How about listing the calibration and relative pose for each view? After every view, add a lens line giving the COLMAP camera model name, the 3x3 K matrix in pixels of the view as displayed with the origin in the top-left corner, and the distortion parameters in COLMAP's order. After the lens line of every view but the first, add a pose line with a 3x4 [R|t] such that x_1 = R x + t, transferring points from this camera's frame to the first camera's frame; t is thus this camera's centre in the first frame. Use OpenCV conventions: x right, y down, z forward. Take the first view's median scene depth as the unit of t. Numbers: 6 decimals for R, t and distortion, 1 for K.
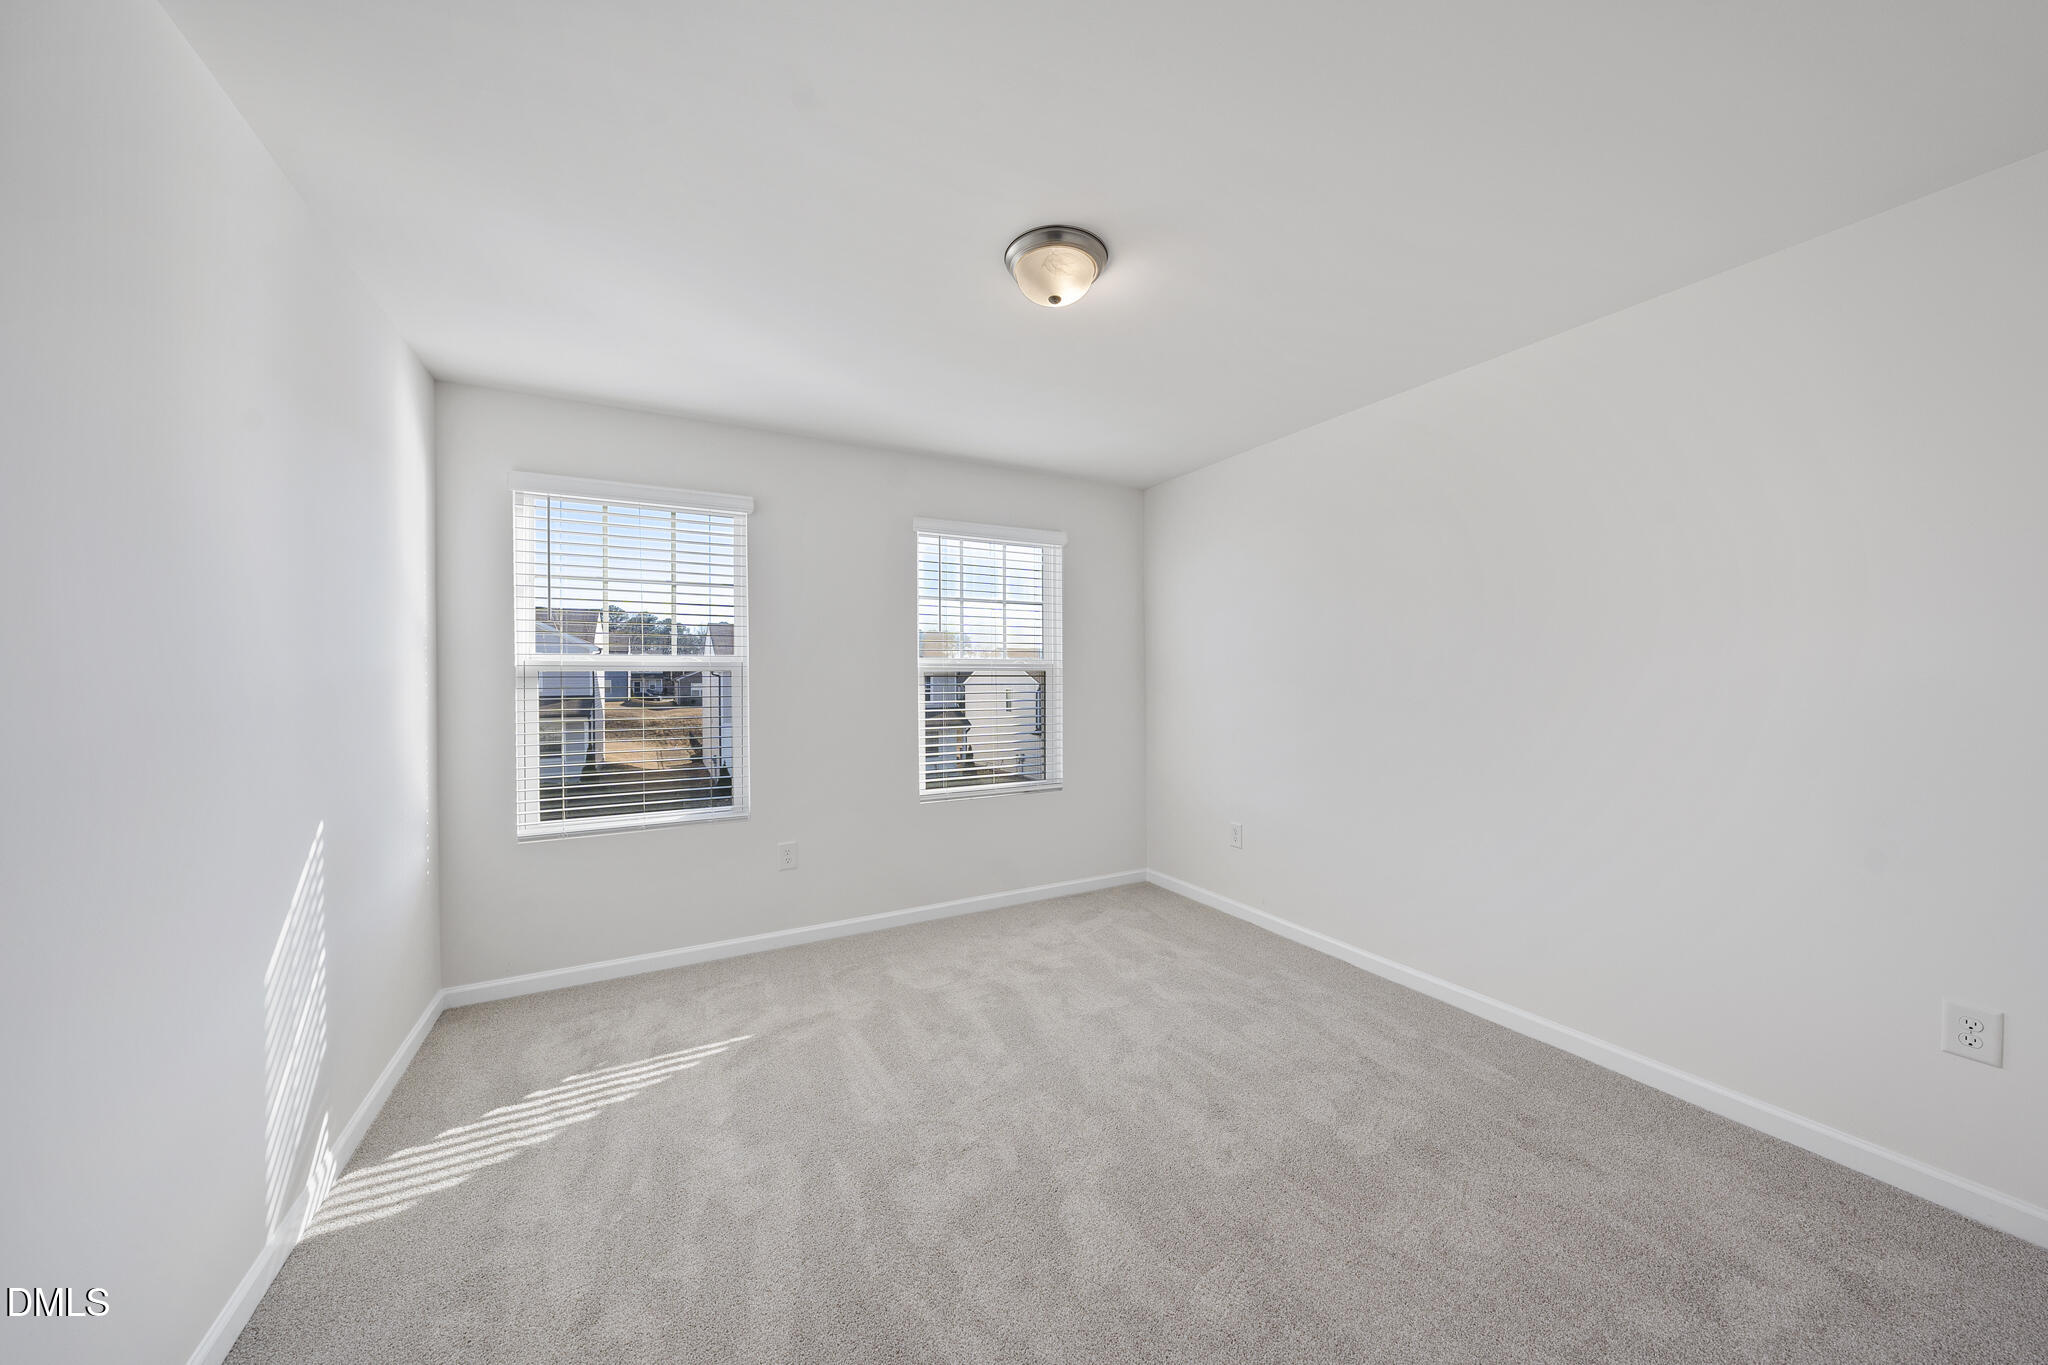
lens RADIAL K [[707.3, 0, 1011.8], [0, 707.3, 694.0], [0, 0, 1]] dist [-0.003379, 0.000456]
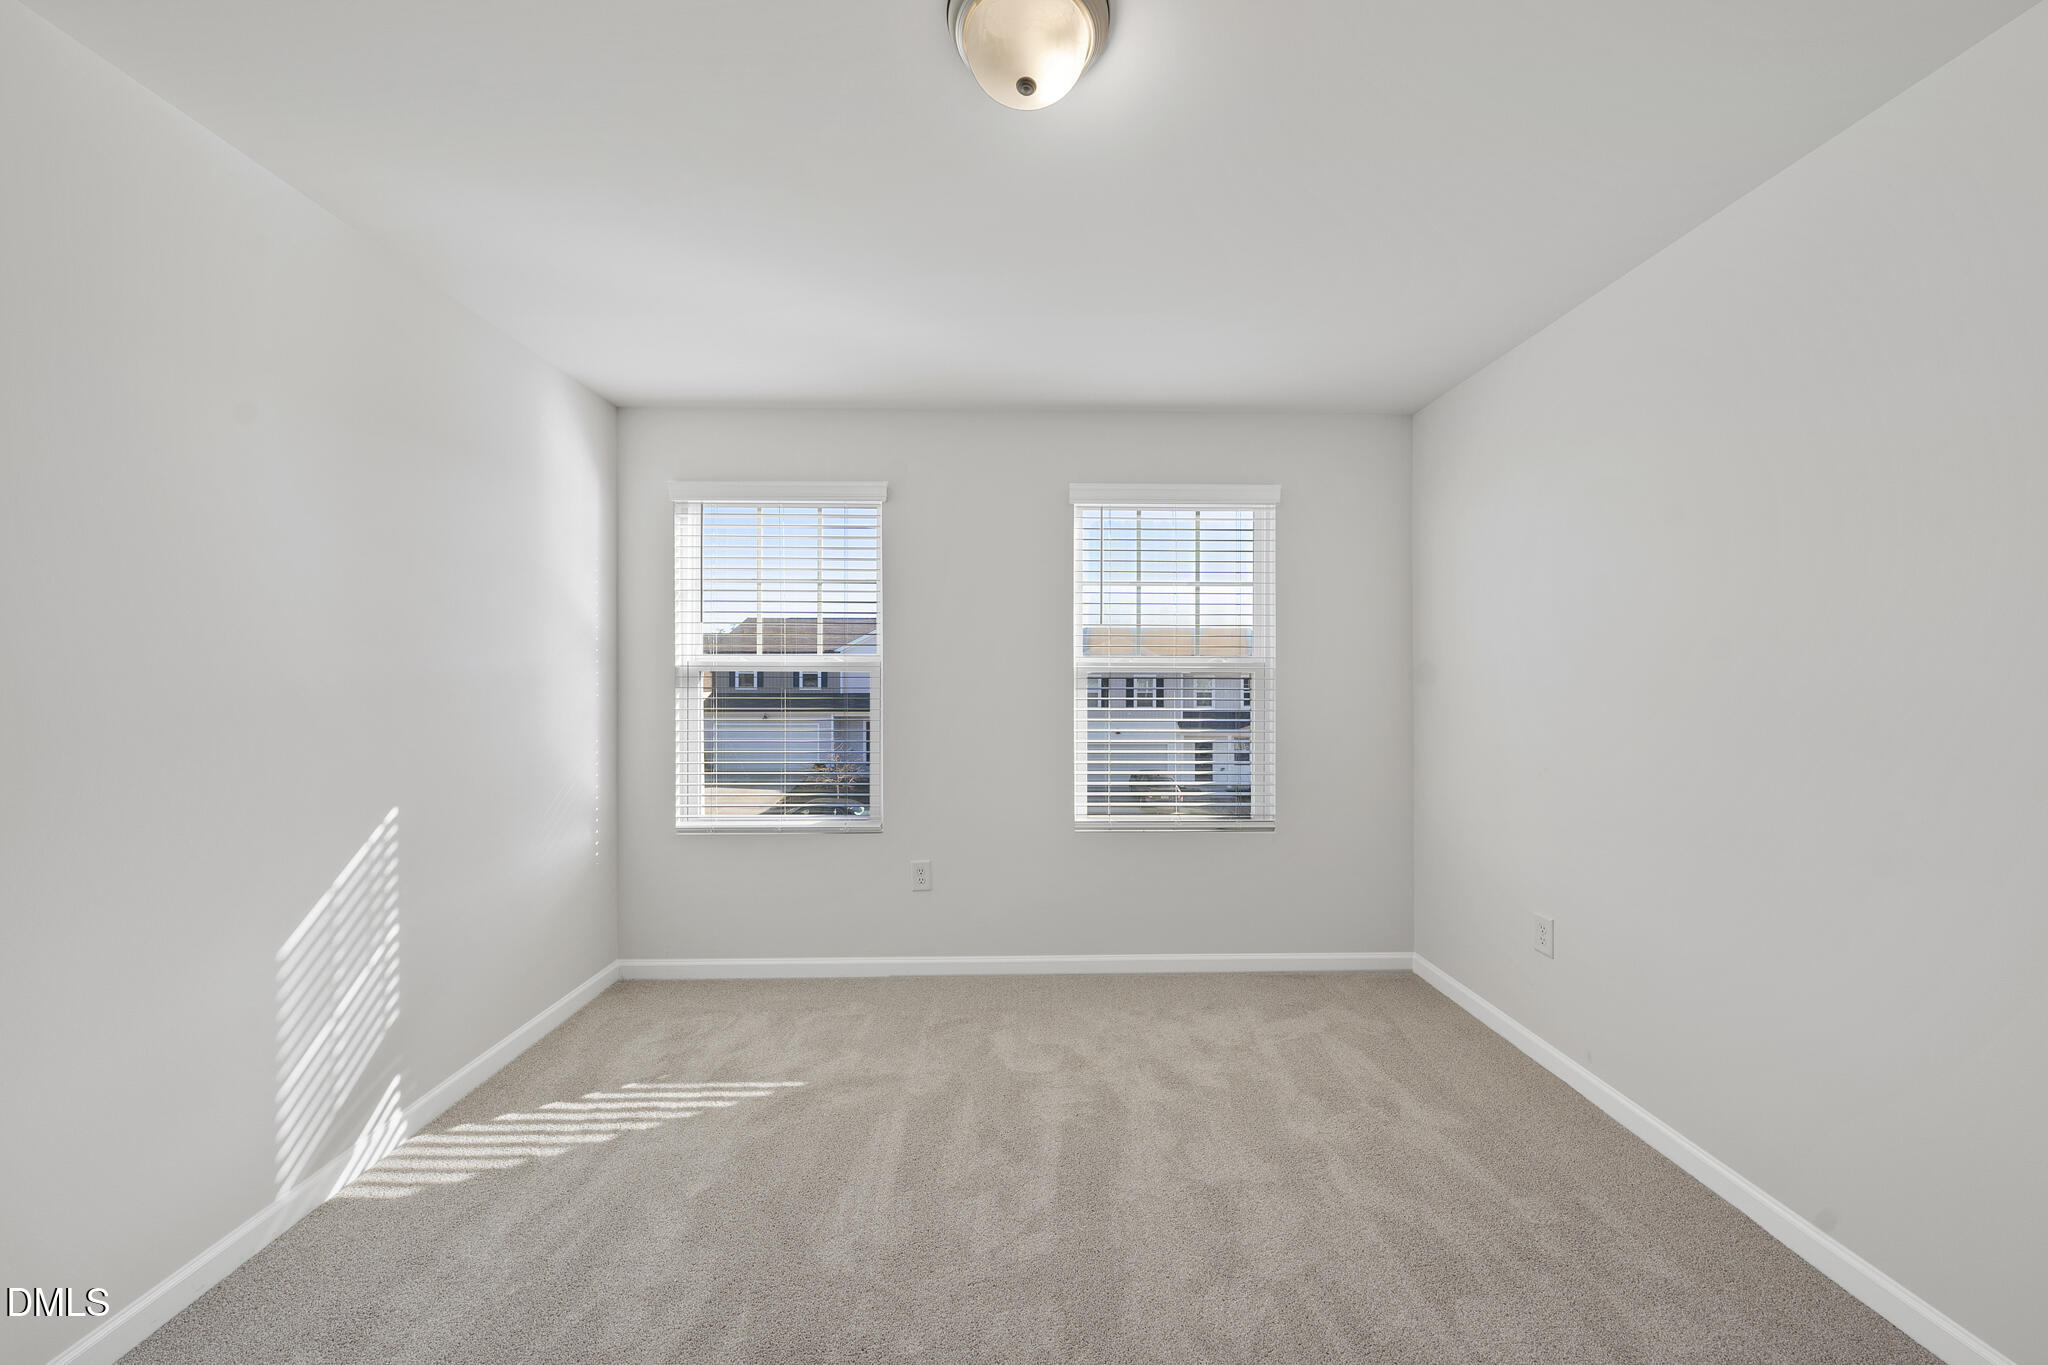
lens RADIAL K [[707.3, 0, 1010.1], [0, 707.3, 689.0], [0, 0, 1]] dist [-0.003379, 0.000456]
pose [[0.890522, 0.012444, -0.454769, 0.228609], [-0.016801, 0.999843, -0.005542, -0.008108], [0.454629, 0.012576, 0.890592, 0.290106]]
